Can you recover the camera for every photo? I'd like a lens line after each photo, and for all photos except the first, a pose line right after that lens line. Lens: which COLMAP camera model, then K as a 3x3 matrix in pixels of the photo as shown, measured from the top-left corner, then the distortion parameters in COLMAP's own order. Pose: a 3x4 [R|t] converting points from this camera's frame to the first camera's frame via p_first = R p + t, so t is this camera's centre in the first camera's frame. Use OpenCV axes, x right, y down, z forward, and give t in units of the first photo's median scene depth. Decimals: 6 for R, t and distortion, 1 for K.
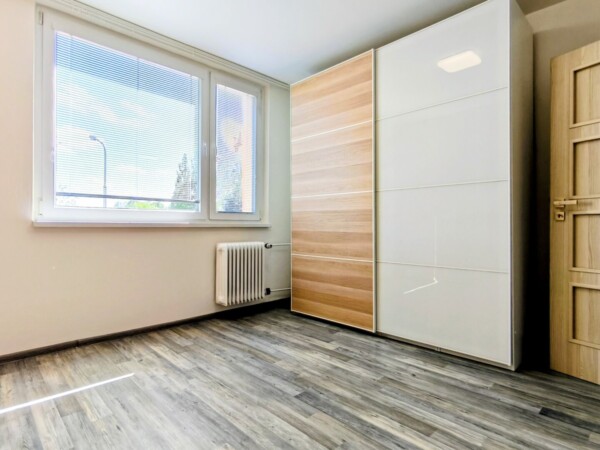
lens RADIAL K [[343.4, 0, 300.0], [0, 343.4, 225.0], [0, 0, 1]] dist [-0.000305, -0.000943]
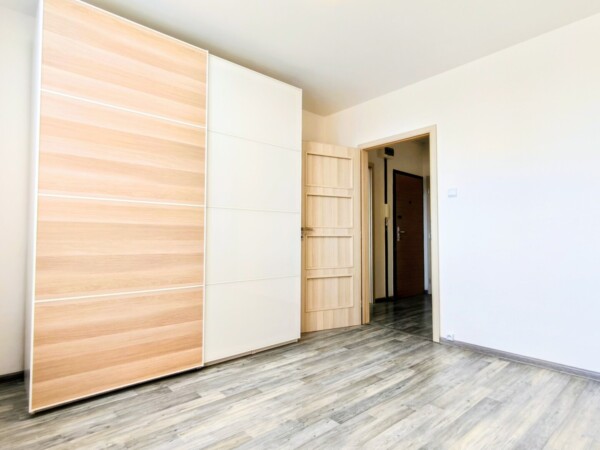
lens RADIAL K [[343.4, 0, 300.0], [0, 343.4, 225.0], [0, 0, 1]] dist [-0.000305, -0.000943]
pose [[0.037136, 0.037900, 0.998591, -0.754781], [-0.001011, 0.999281, -0.037888, -0.018105], [-0.999310, 0.000398, 0.037148, 0.806014]]
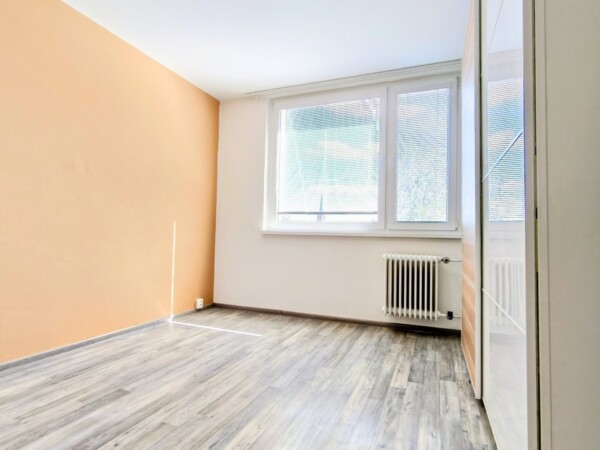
lens RADIAL K [[341.3, 0, 290.2], [0, 341.3, 224.6], [0, 0, 1]] dist [0.002394, -0.001329]
pose [[0.389347, -0.025732, -0.920732, 0.766795], [-0.019379, 0.999160, -0.036119, 0.016522], [0.920887, 0.031906, 0.388521, 0.464266]]
